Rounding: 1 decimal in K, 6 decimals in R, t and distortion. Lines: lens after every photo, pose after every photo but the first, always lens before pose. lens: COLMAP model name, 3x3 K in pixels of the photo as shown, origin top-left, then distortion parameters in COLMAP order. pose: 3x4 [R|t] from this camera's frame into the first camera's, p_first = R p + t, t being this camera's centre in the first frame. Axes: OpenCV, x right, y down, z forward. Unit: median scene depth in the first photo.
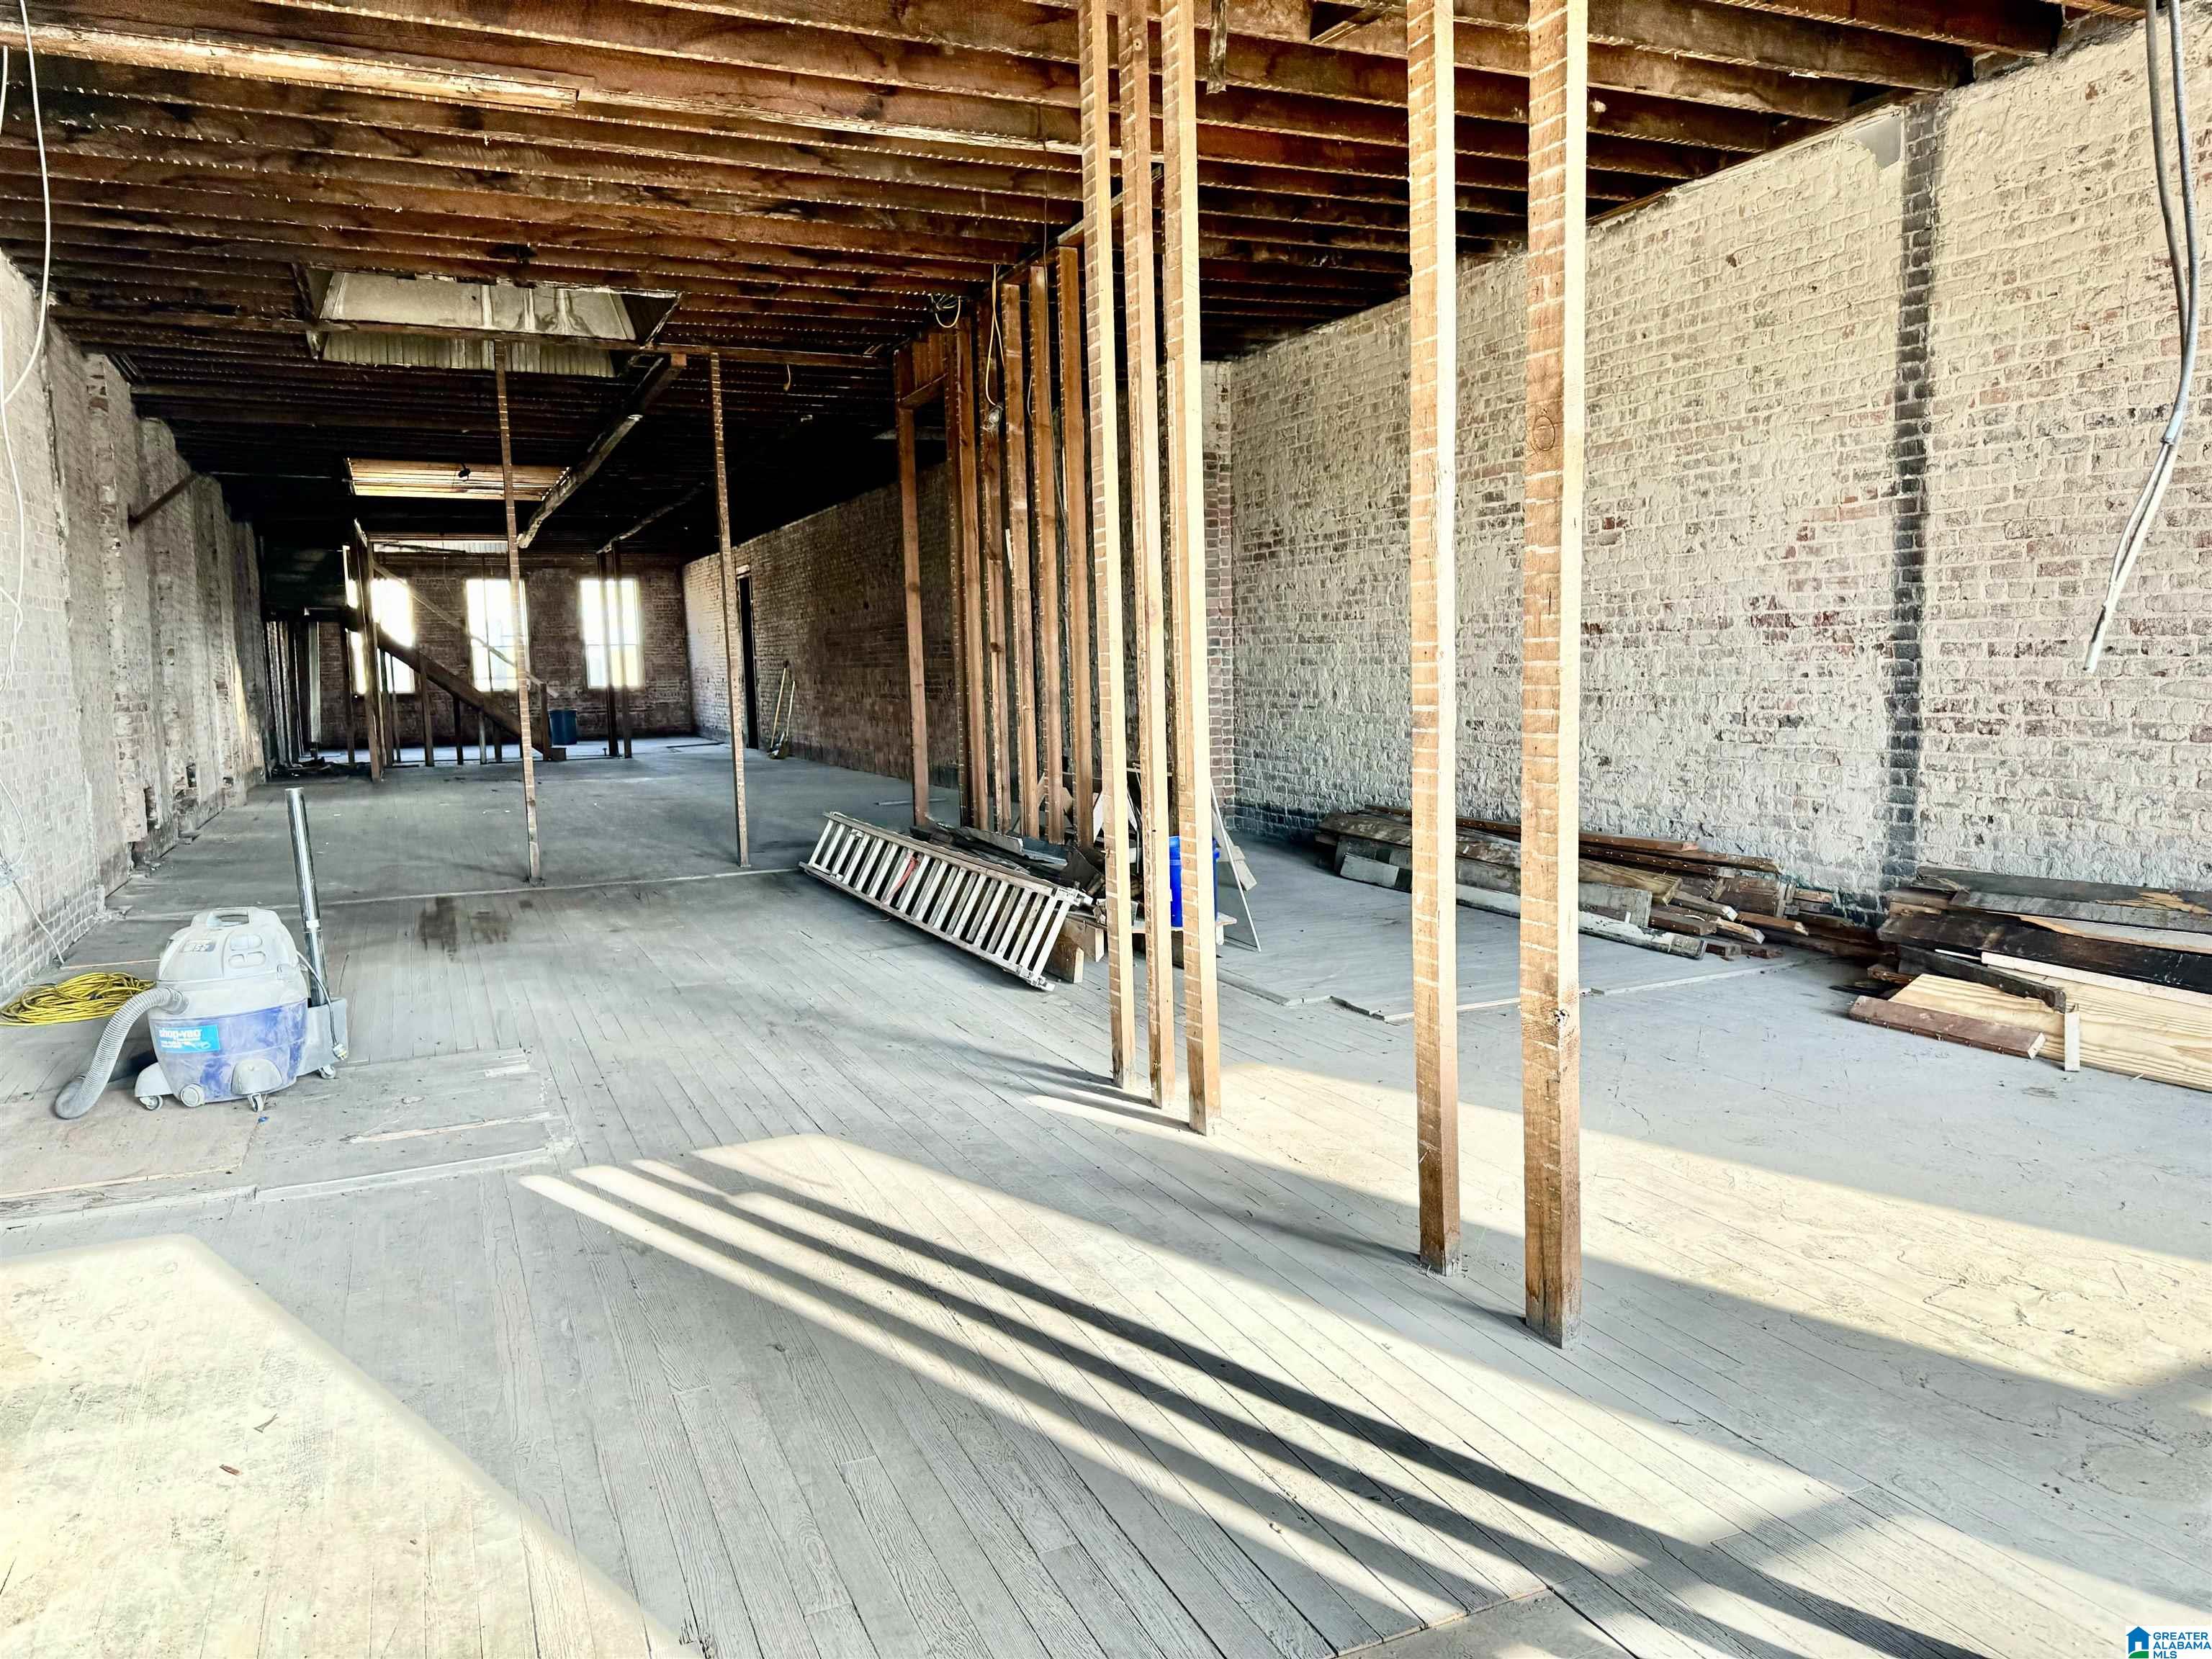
lens RADIAL K [[1554.6, 0, 1107.7], [0, 1554.6, 827.3], [0, 0, 1]] dist [0.038071, -0.046990]
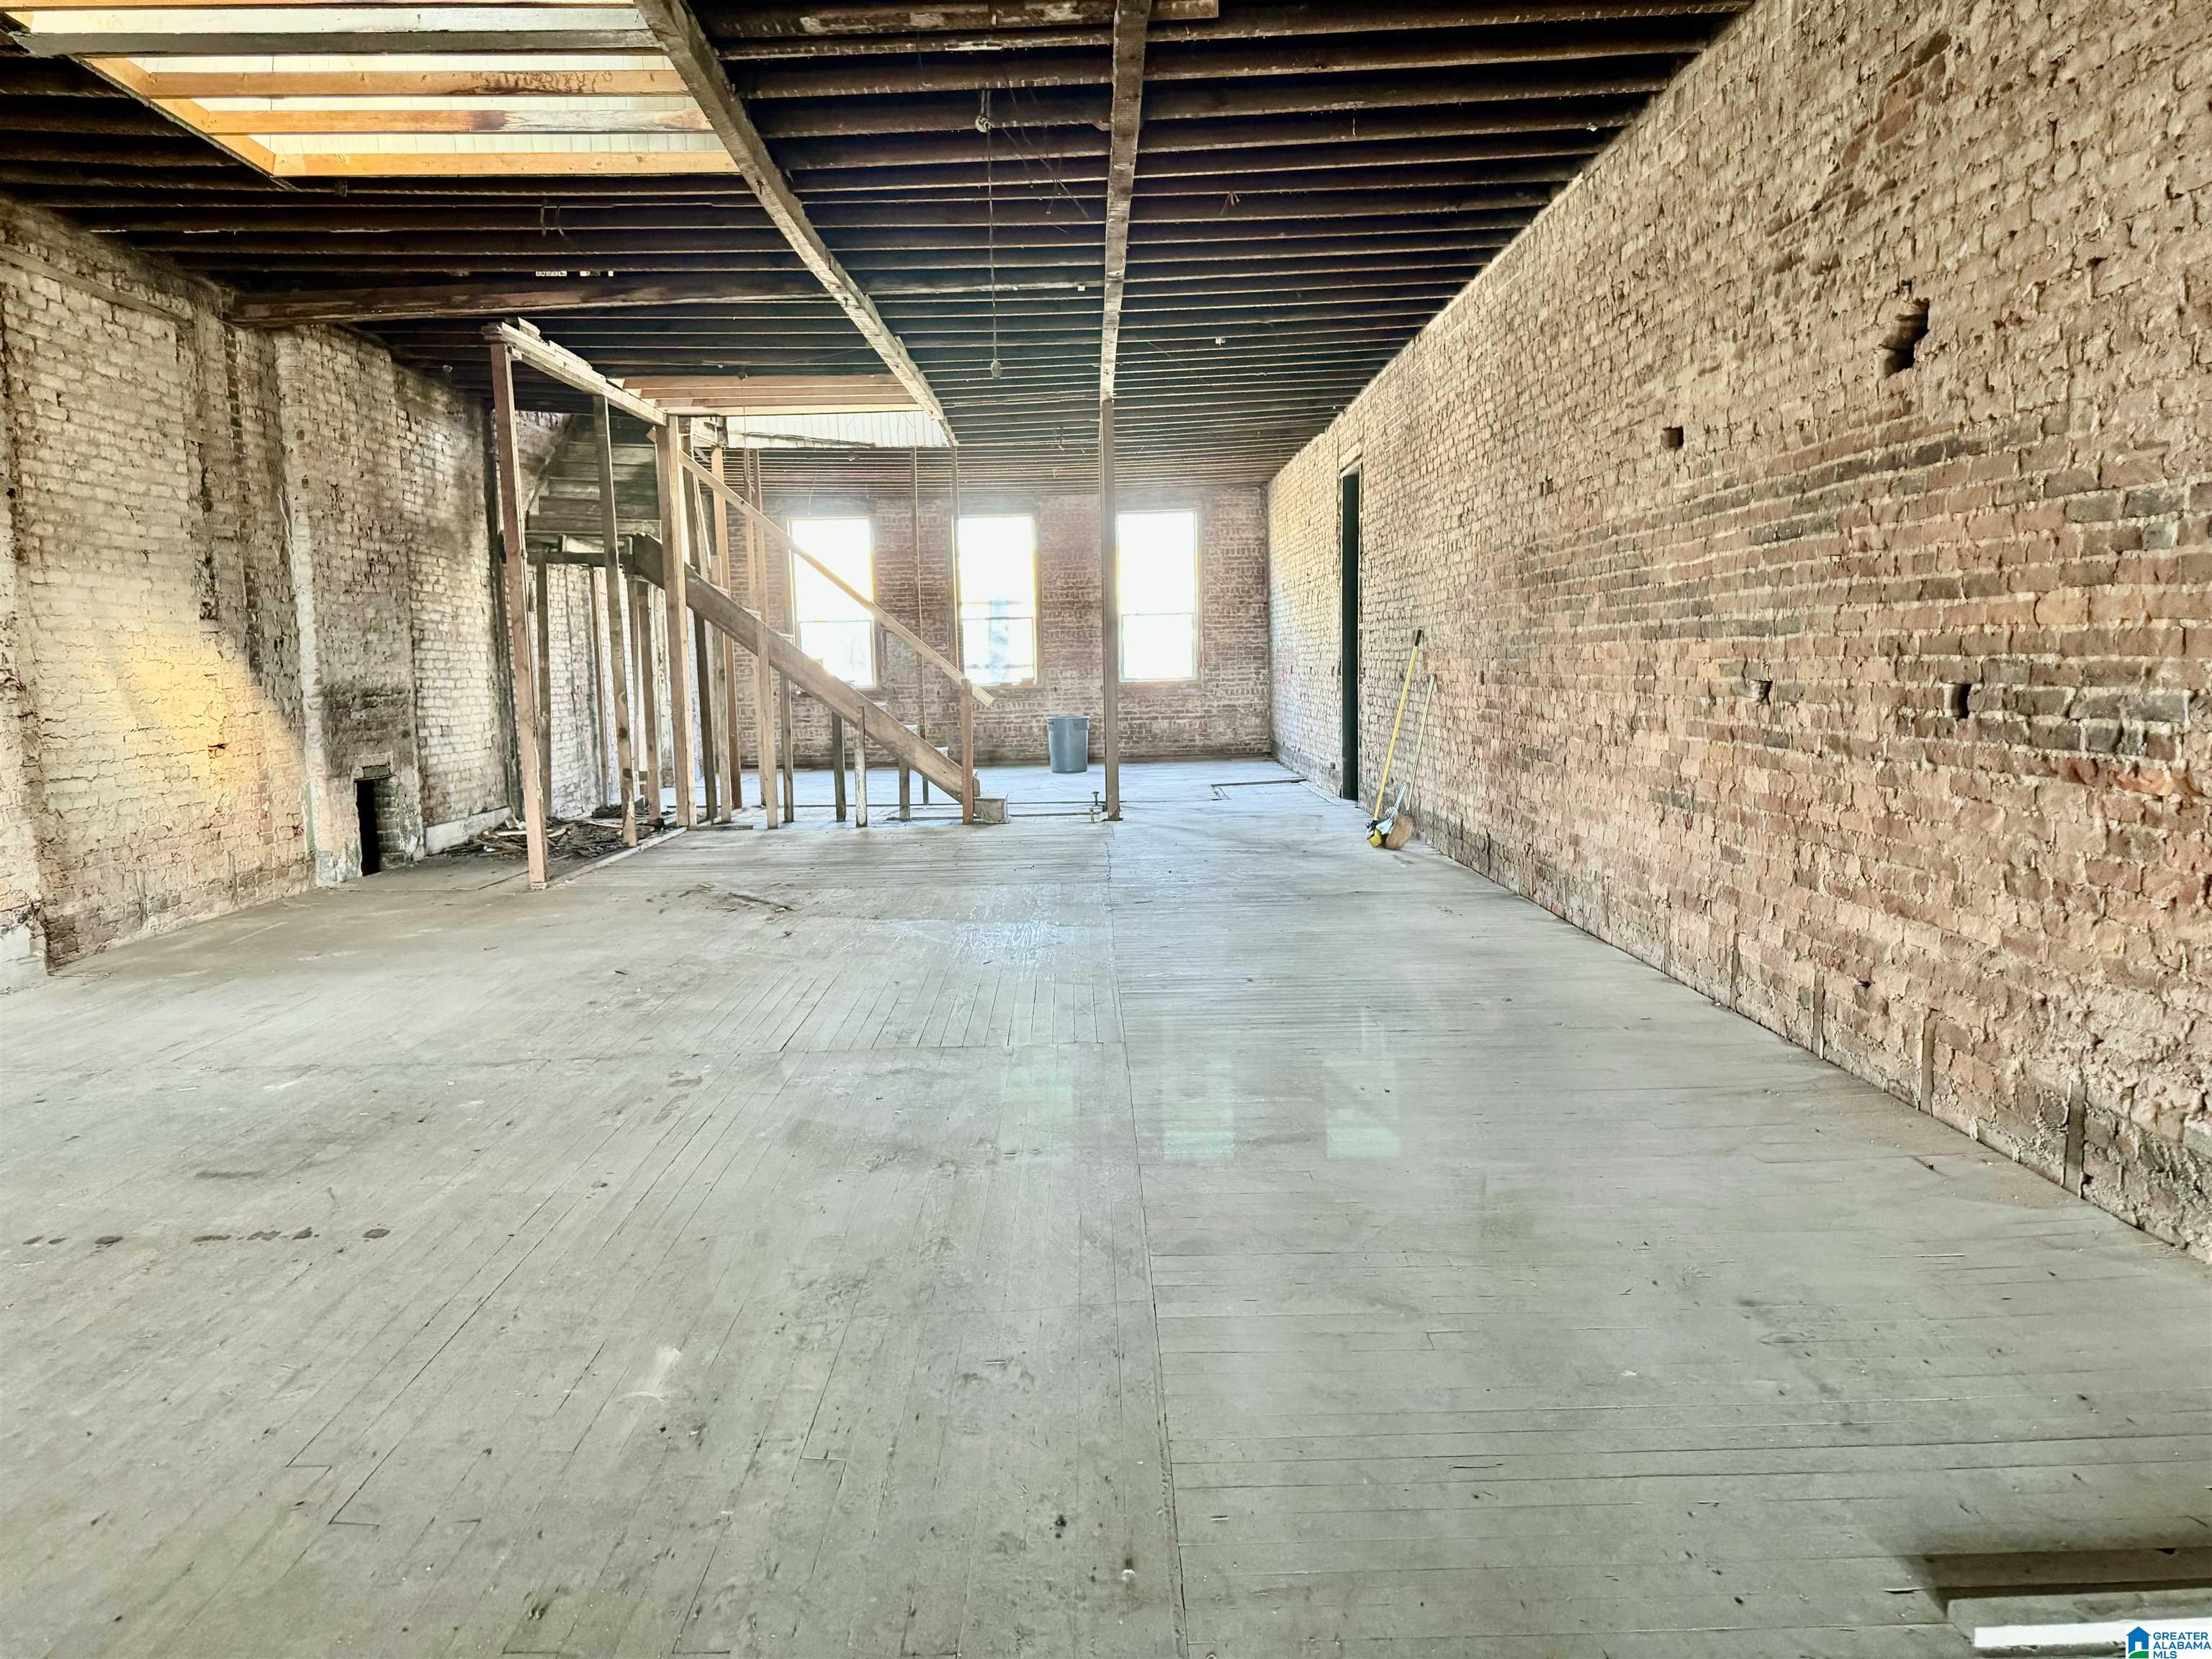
lens RADIAL K [[1534.7, 0, 1094.8], [0, 1534.7, 837.9], [0, 0, 1]] dist [0.035032, -0.041441]
pose [[0.913824, 0.049670, -0.403061, -0.062639], [-0.042483, 0.998739, 0.026760, -0.031284], [0.403882, -0.007331, 0.914782, 0.316671]]
